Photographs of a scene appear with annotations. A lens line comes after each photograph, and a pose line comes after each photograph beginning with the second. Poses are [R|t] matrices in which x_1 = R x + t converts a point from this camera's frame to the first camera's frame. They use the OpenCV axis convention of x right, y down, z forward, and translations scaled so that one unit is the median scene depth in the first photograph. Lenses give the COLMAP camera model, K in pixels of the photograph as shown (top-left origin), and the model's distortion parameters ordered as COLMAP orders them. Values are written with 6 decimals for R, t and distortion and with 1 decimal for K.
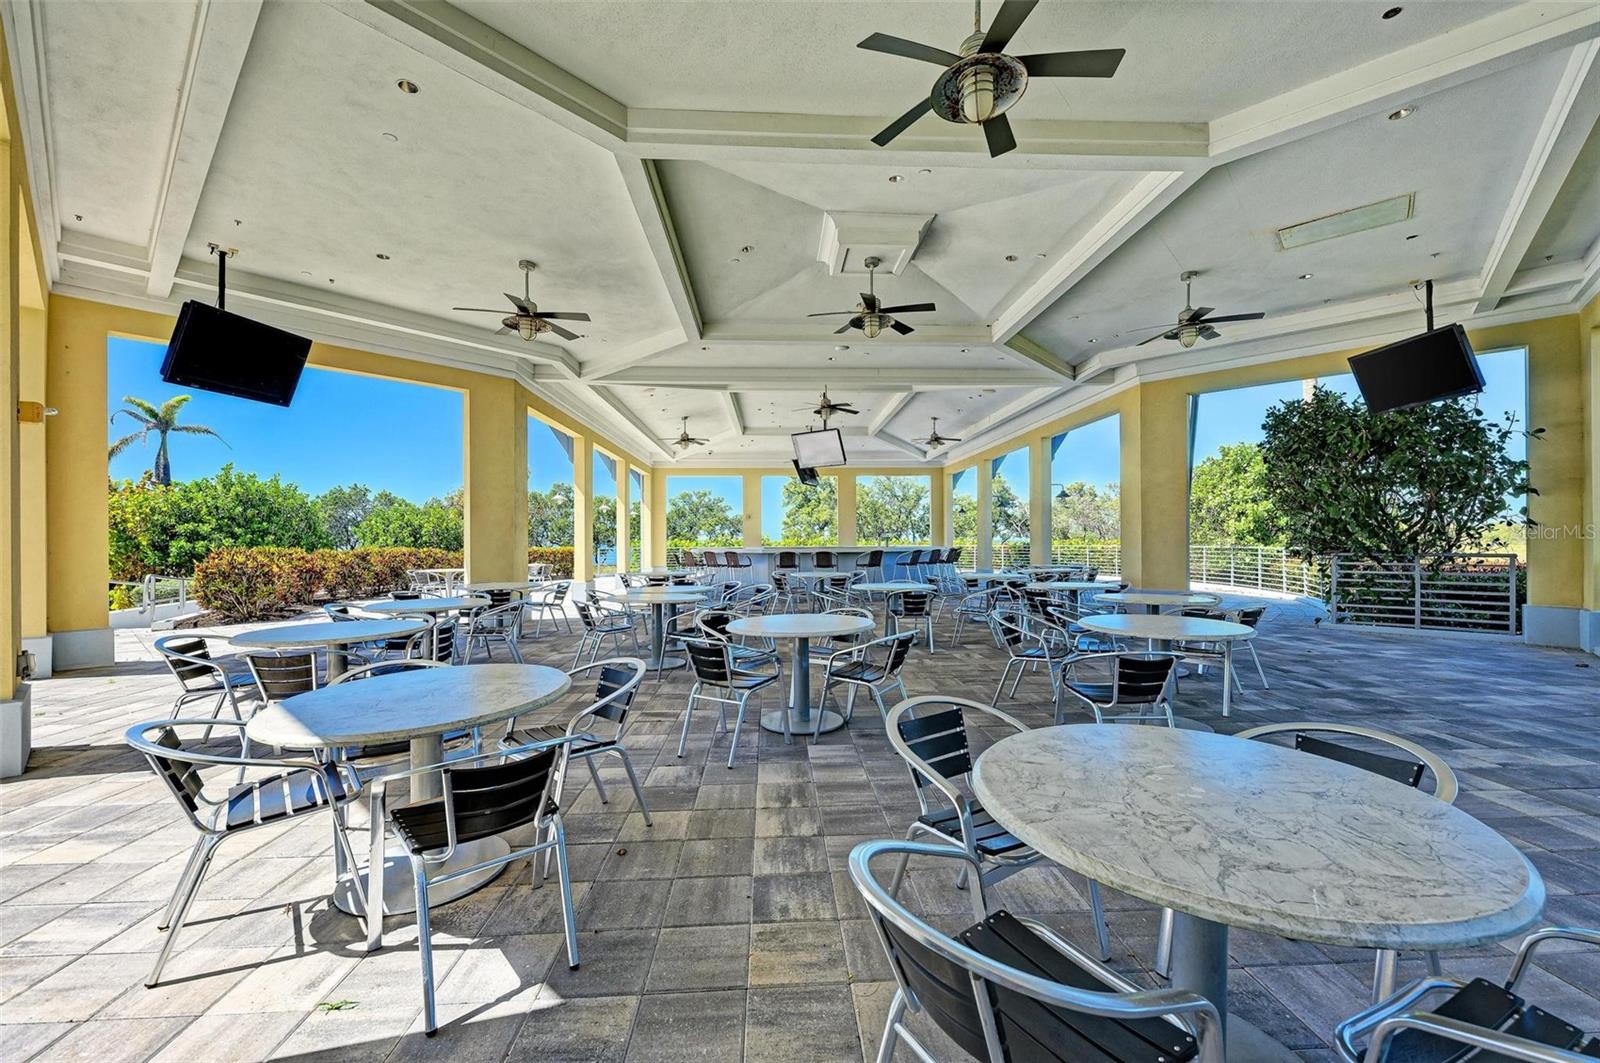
lens RADIAL K [[629.8, 0, 798.2], [0, 629.8, 533.8], [0, 0, 1]] dist [0.003251, -0.002501]
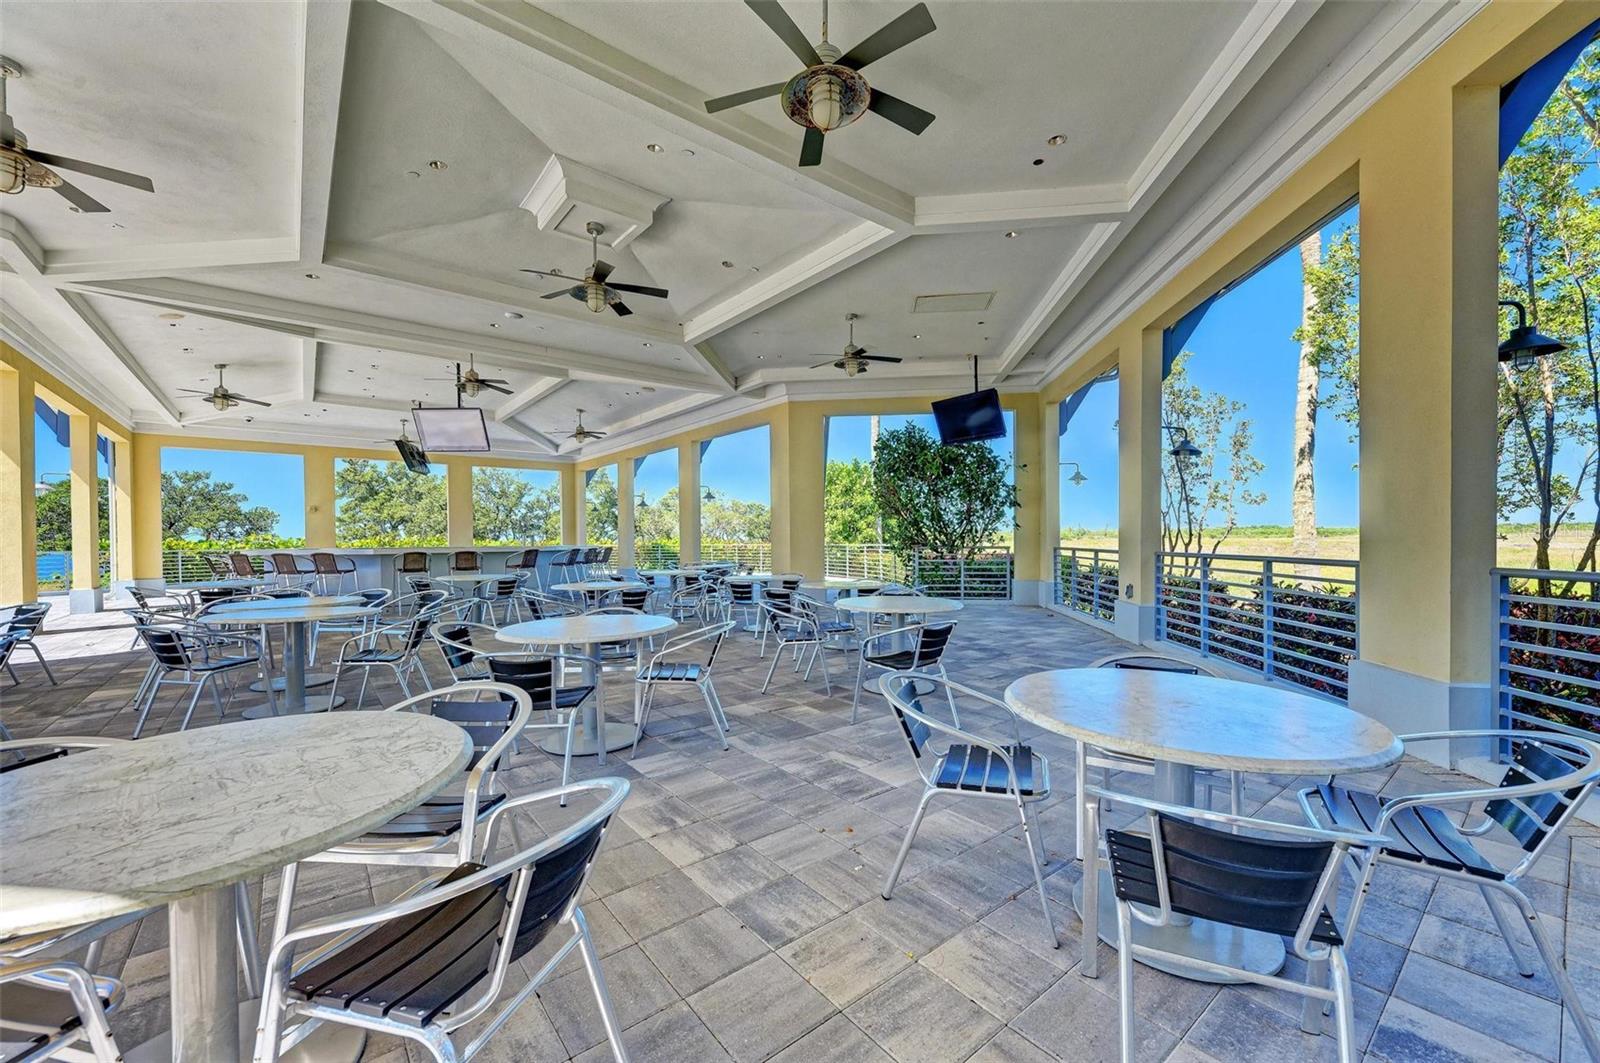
lens RADIAL K [[629.8, 0, 802.6], [0, 629.8, 544.5], [0, 0, 1]] dist [0.003251, -0.002501]
pose [[0.803547, -0.004406, 0.595226, -0.154070], [-0.004529, 0.999898, 0.013517, 0.008683], [-0.595225, -0.013557, 0.803445, 0.072282]]
